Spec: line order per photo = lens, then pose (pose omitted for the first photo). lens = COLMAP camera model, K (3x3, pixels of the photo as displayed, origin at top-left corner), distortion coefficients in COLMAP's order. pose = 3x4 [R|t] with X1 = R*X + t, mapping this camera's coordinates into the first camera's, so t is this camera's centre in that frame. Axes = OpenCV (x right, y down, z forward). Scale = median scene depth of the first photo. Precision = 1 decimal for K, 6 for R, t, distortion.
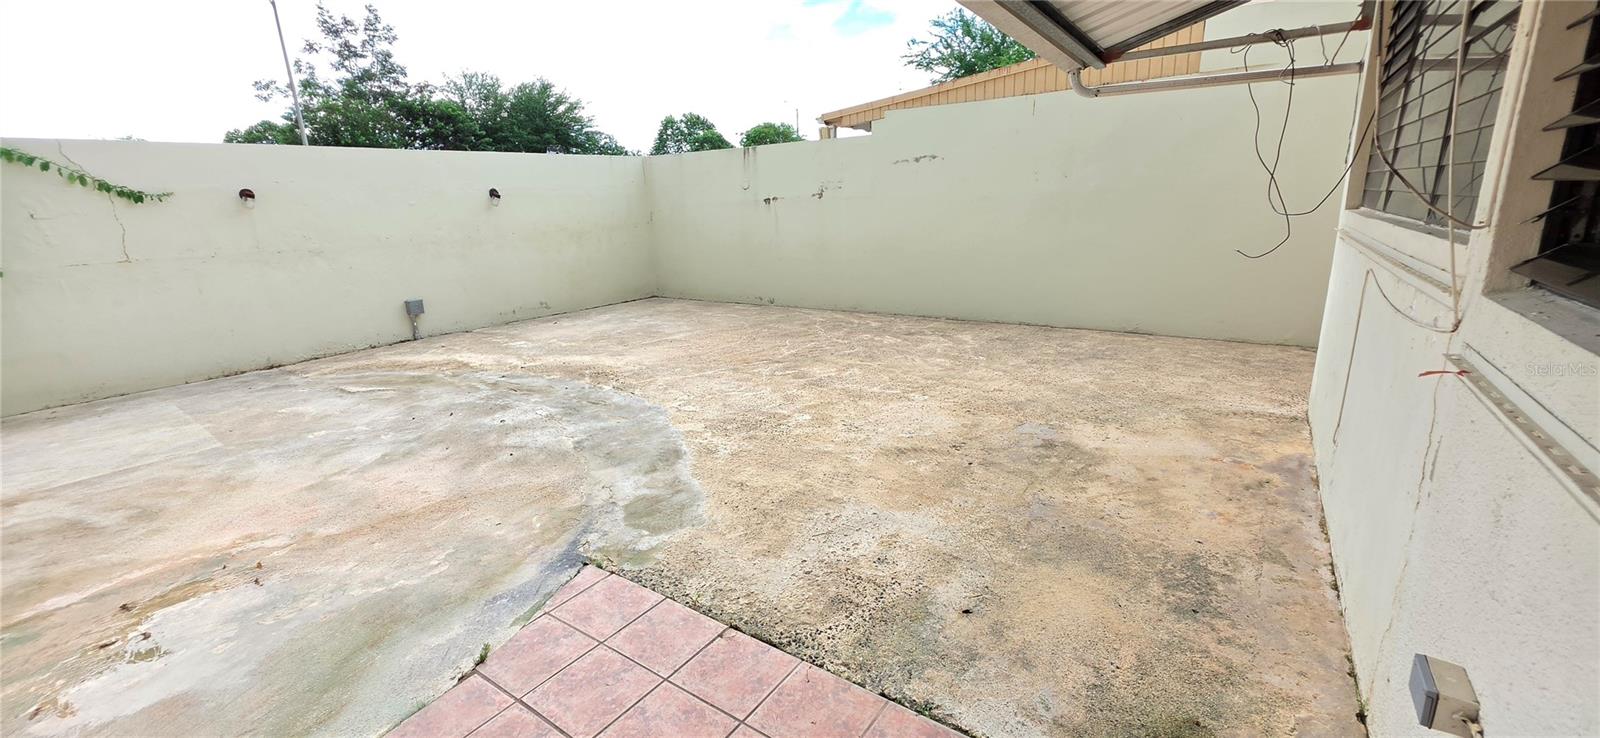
lens RADIAL K [[642.9, 0, 791.7], [0, 642.9, 362.3], [0, 0, 1]] dist [0.000057, -0.001071]
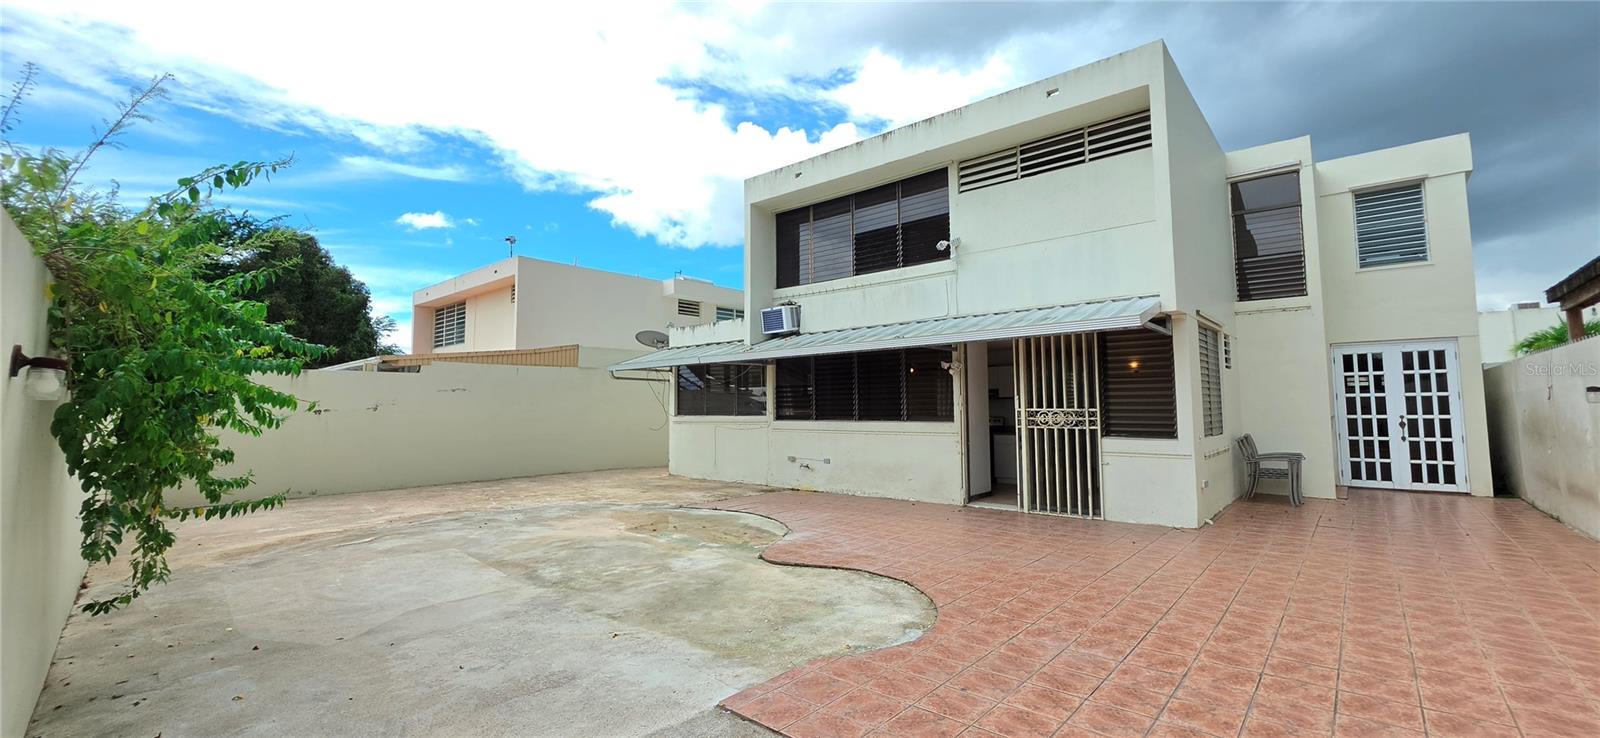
lens RADIAL K [[642.9, 0, 791.7], [0, 642.9, 362.3], [0, 0, 1]] dist [0.000057, -0.001071]
pose [[0.110524, 0.103889, 0.988429, -2.150808], [0.247520, 0.960309, -0.128611, 0.088366], [-0.962558, 0.258871, 0.080423, -0.047259]]
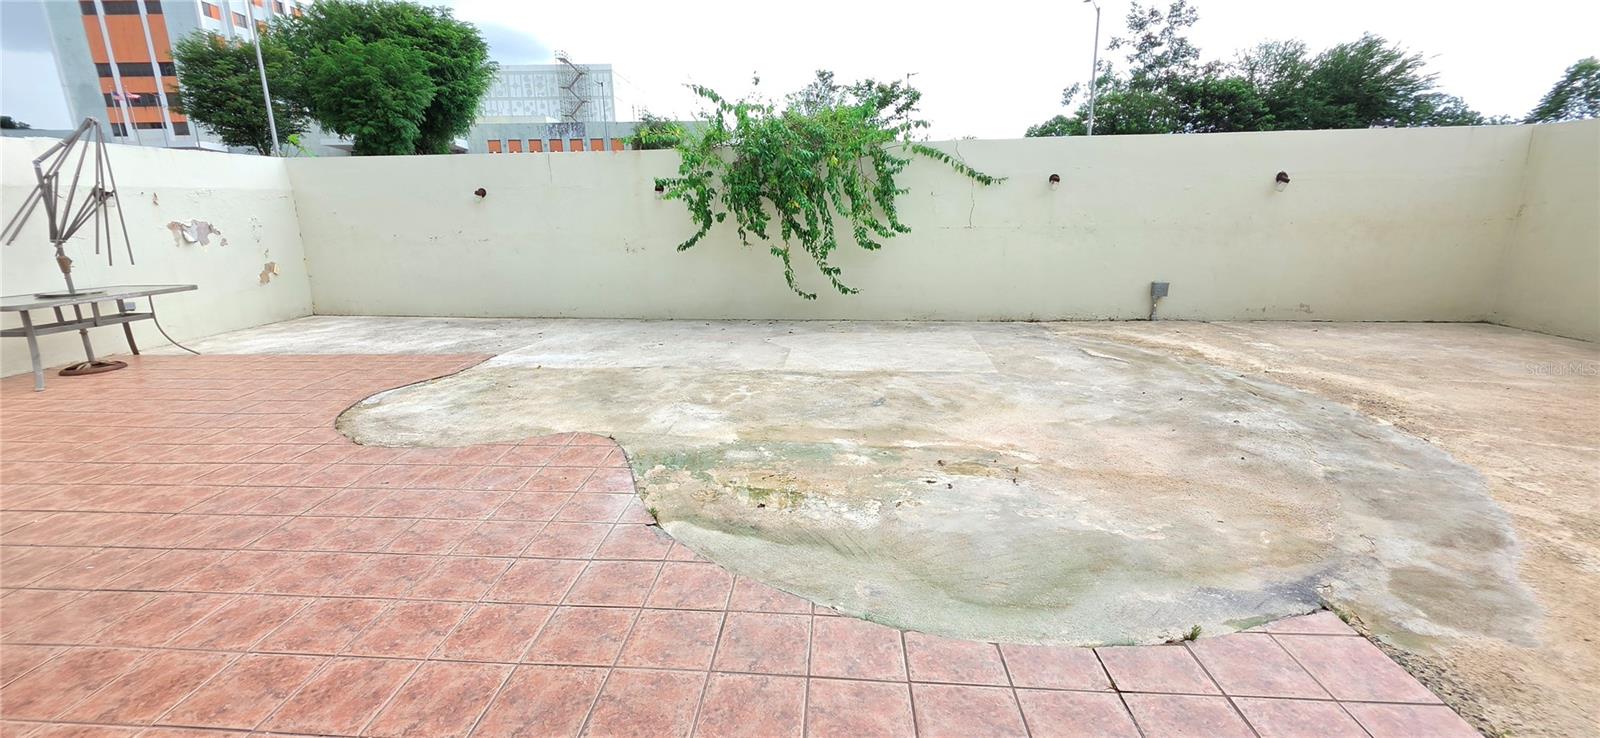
lens RADIAL K [[642.9, 0, 791.7], [0, 642.9, 362.3], [0, 0, 1]] dist [0.000057, -0.001071]
pose [[0.518757, 0.234188, -0.822221, -0.033377], [-0.215122, 0.966562, 0.139574, 0.015596], [0.827414, 0.104473, 0.551790, -0.059588]]
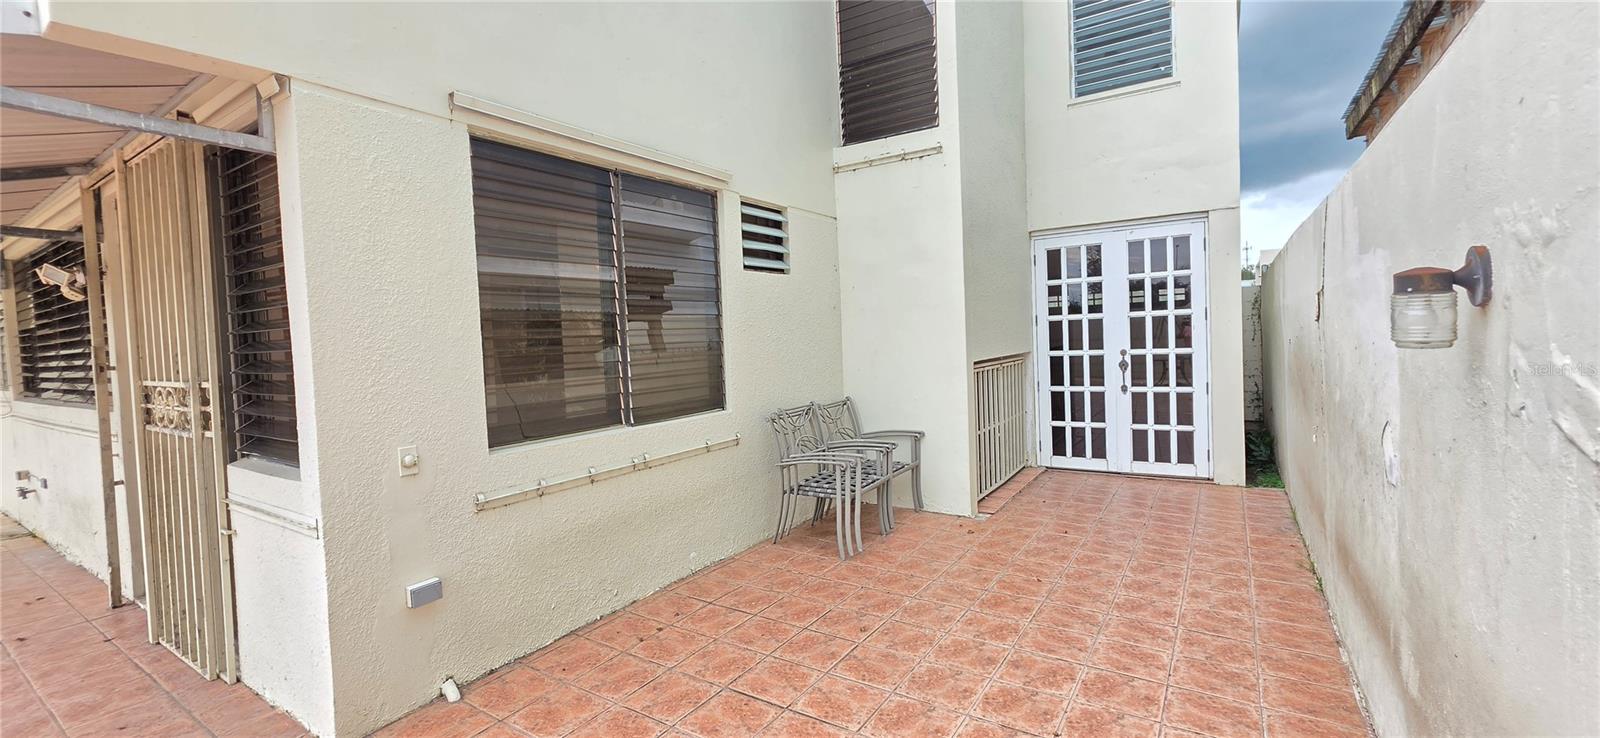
lens RADIAL K [[645.1, 0, 794.4], [0, 645.1, 363.6], [0, 0, 1]] dist [-0.001047, -0.000318]
pose [[-0.028875, -0.004626, 0.999572, -0.999102], [0.284722, 0.958527, 0.012661, 0.320247], [-0.958175, 0.284966, -0.026360, -1.168237]]
